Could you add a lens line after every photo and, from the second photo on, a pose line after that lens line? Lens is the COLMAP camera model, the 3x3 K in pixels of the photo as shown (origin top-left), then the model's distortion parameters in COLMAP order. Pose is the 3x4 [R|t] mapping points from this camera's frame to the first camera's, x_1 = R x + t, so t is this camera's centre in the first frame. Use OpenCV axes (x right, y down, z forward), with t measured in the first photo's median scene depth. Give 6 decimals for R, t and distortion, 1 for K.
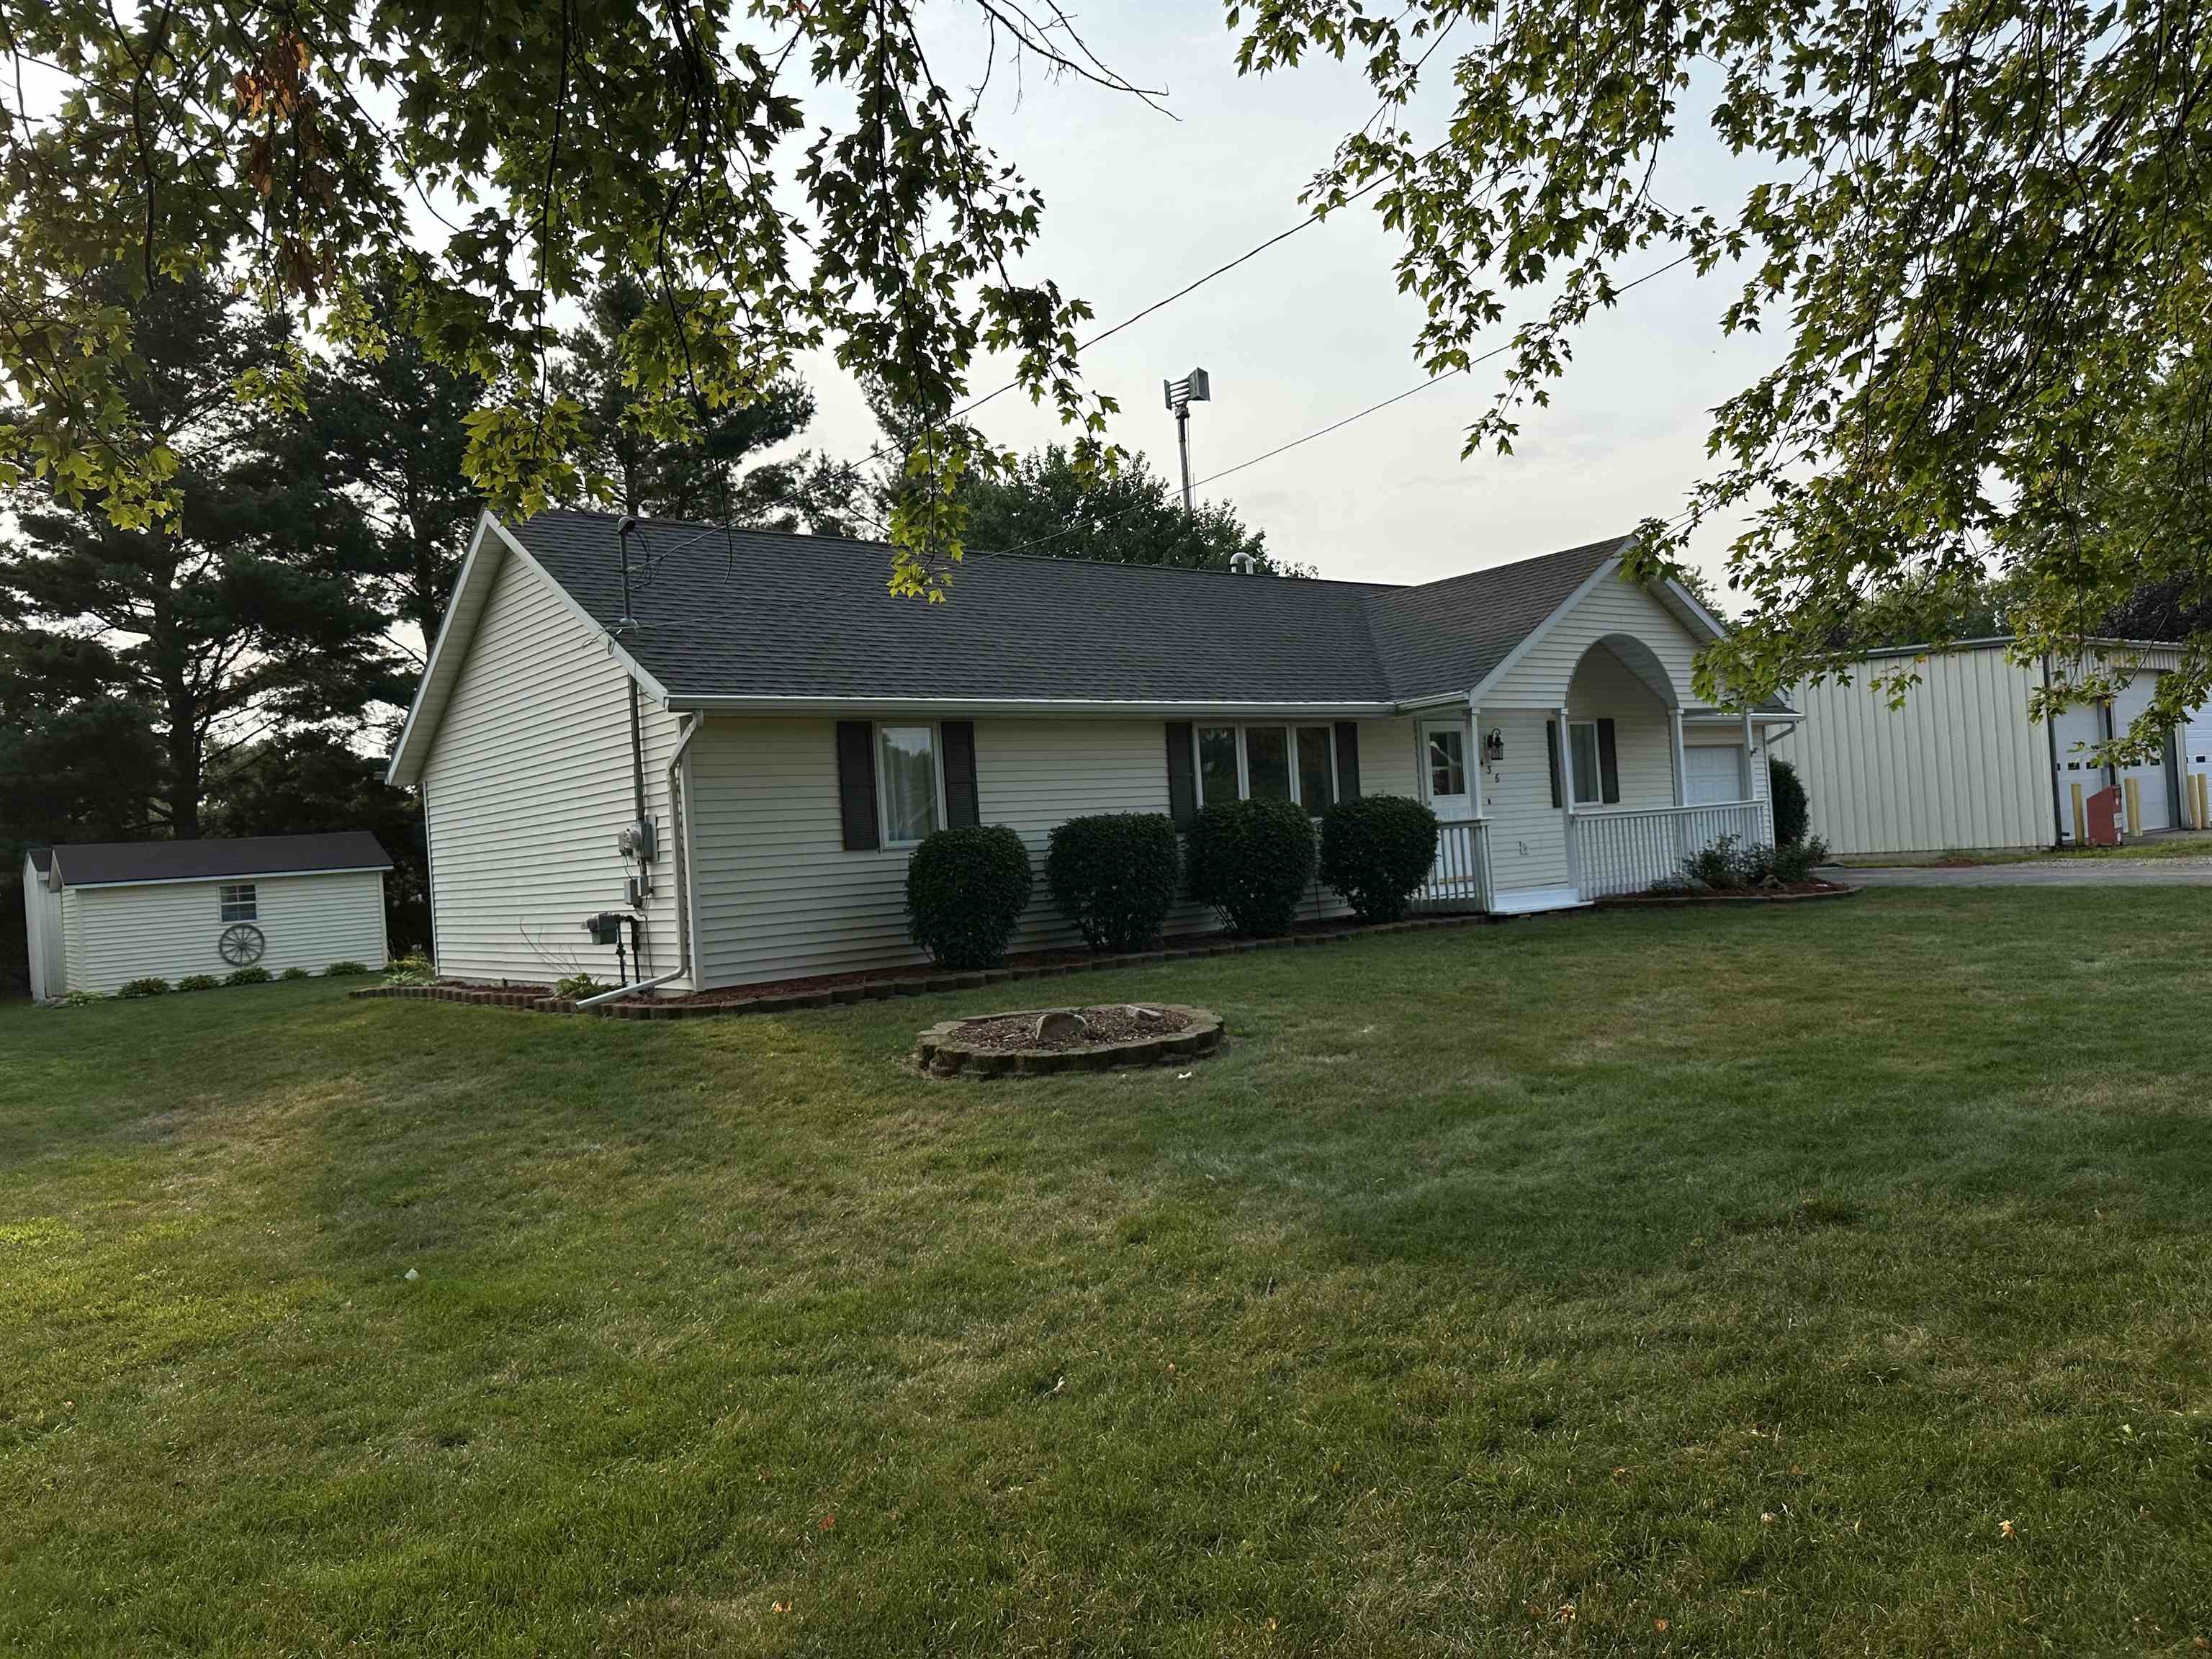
lens RADIAL K [[1505.2, 0, 1106.0], [0, 1505.2, 829.5], [0, 0, 1]] dist [-0.002806, -0.001543]
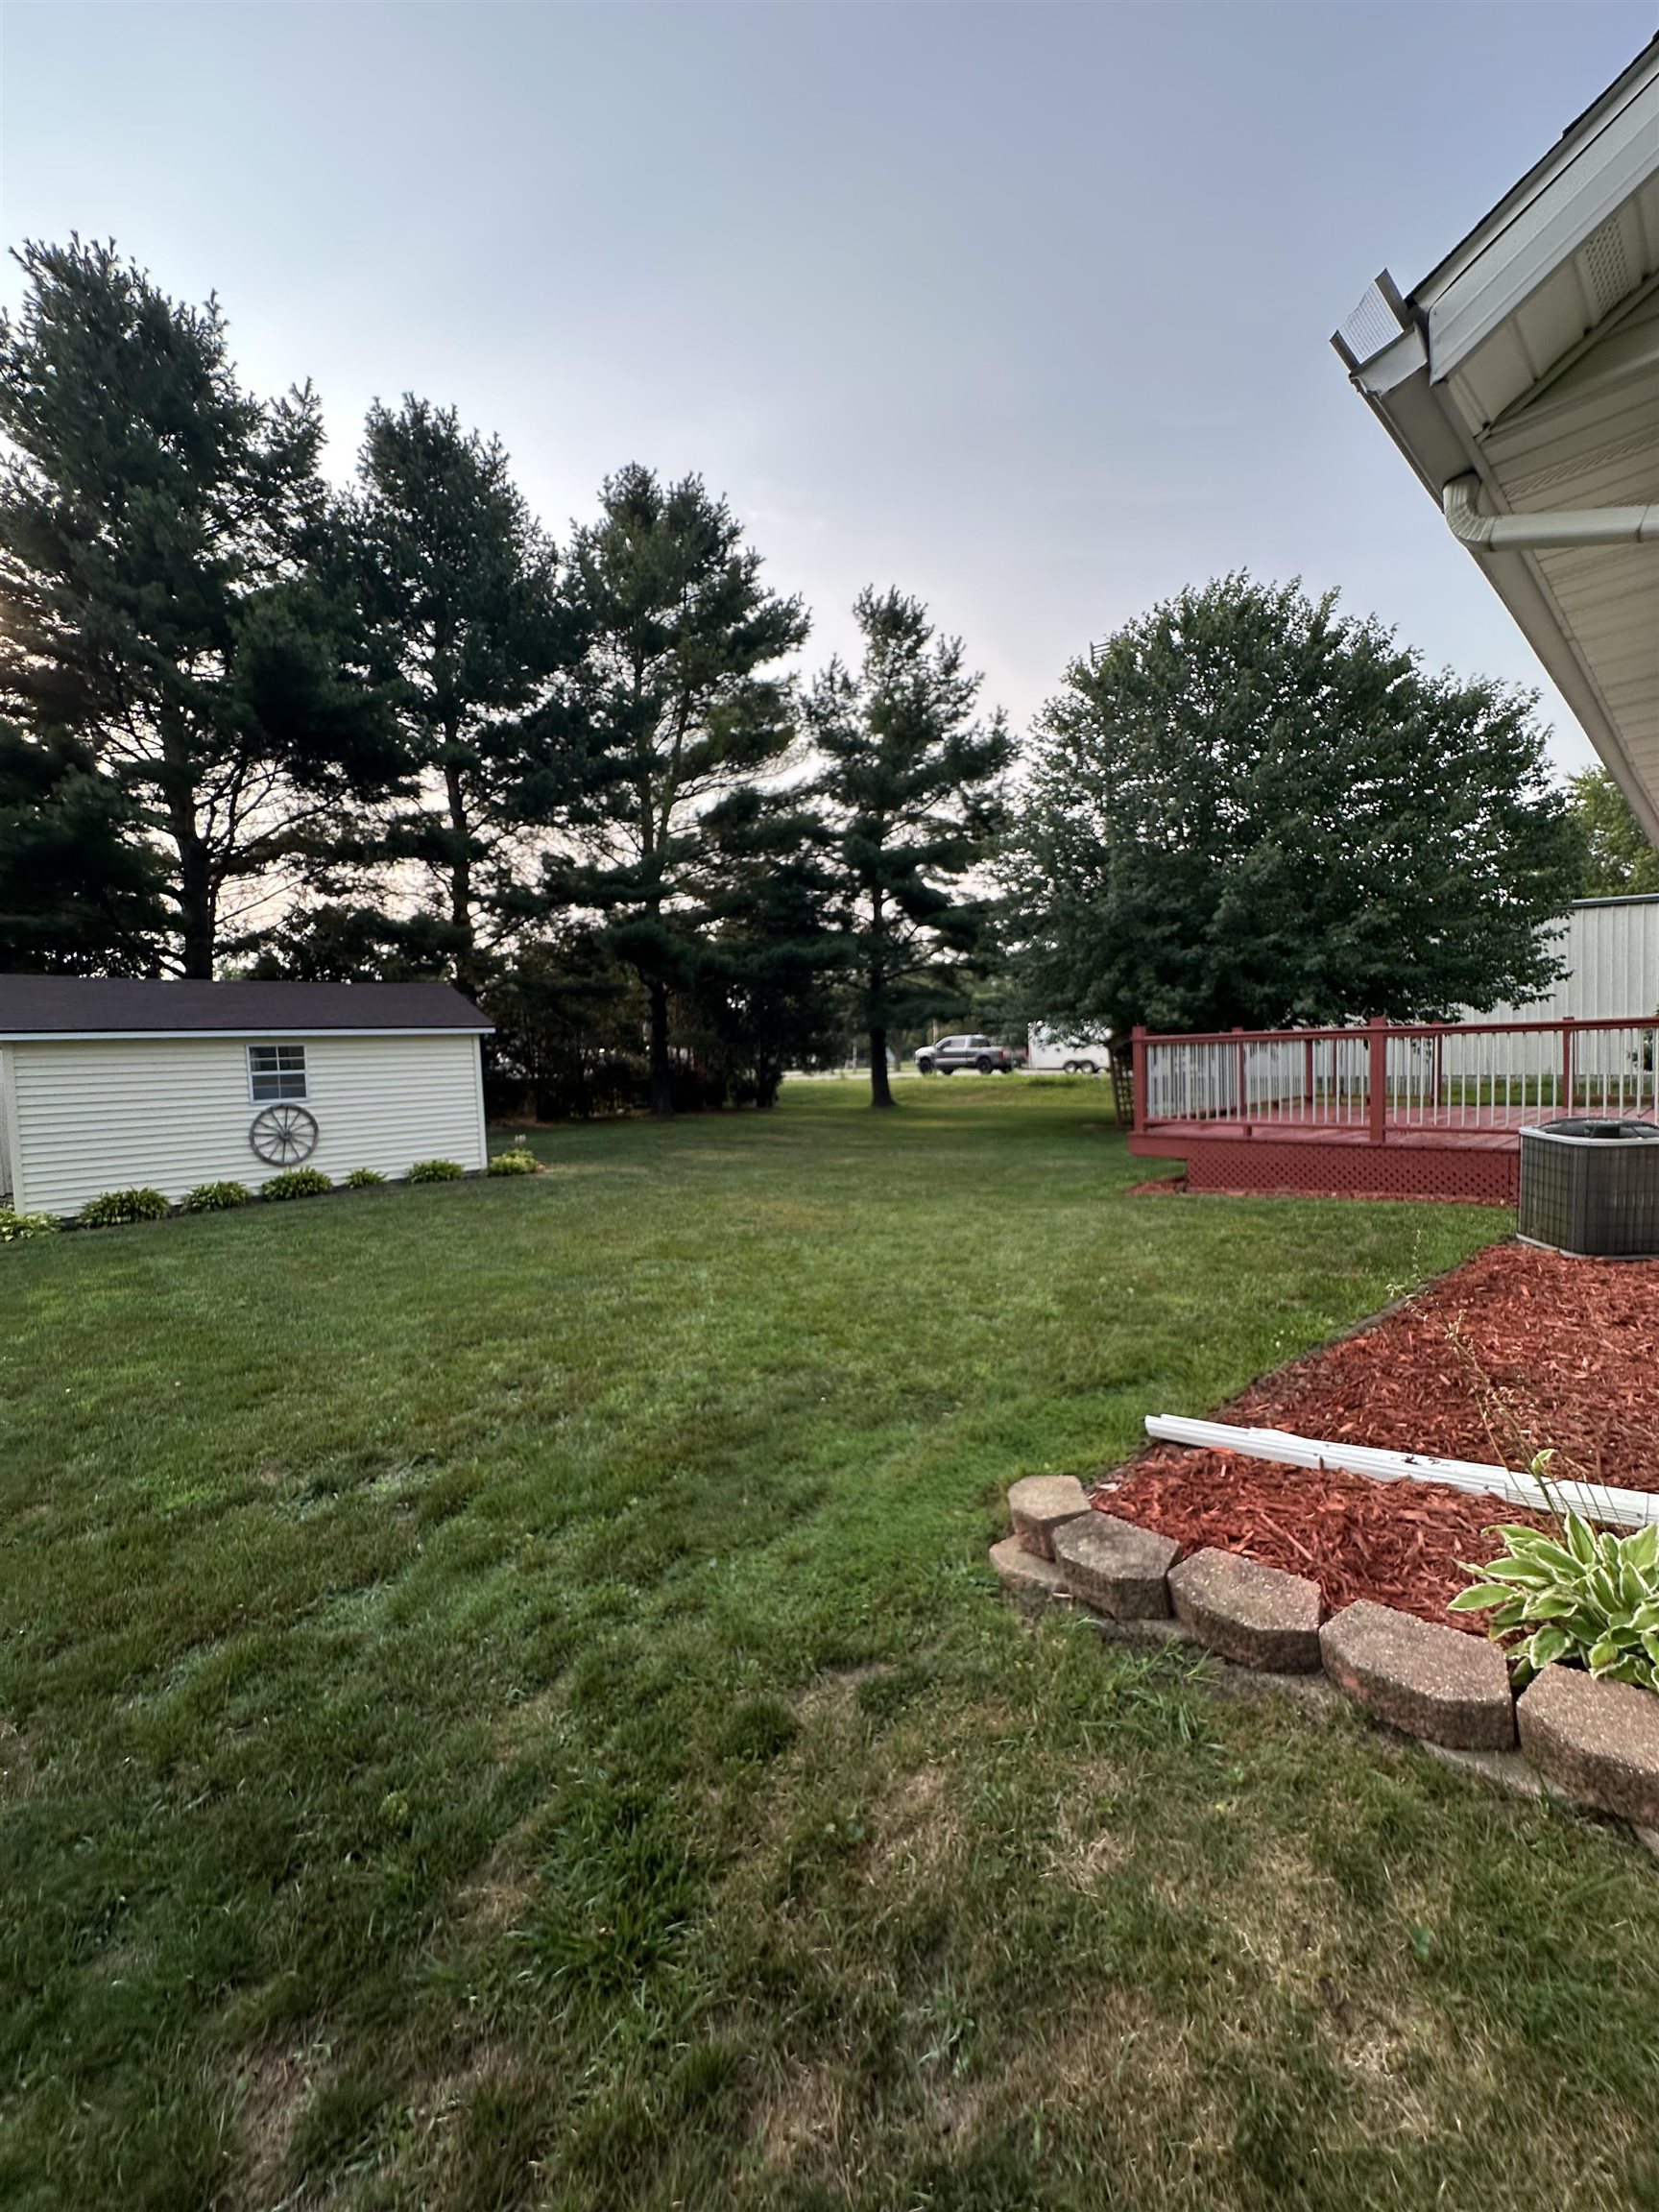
lens RADIAL K [[887.4, 0, 829.5], [0, 887.4, 1106.0], [0, 0, 1]] dist [0.001236, 0.000067]
pose [[0.997686, 0.029931, 0.061053, -0.353748], [-0.033965, 0.997231, 0.066155, 0.029109], [-0.058904, -0.068075, 0.995940, 0.587291]]
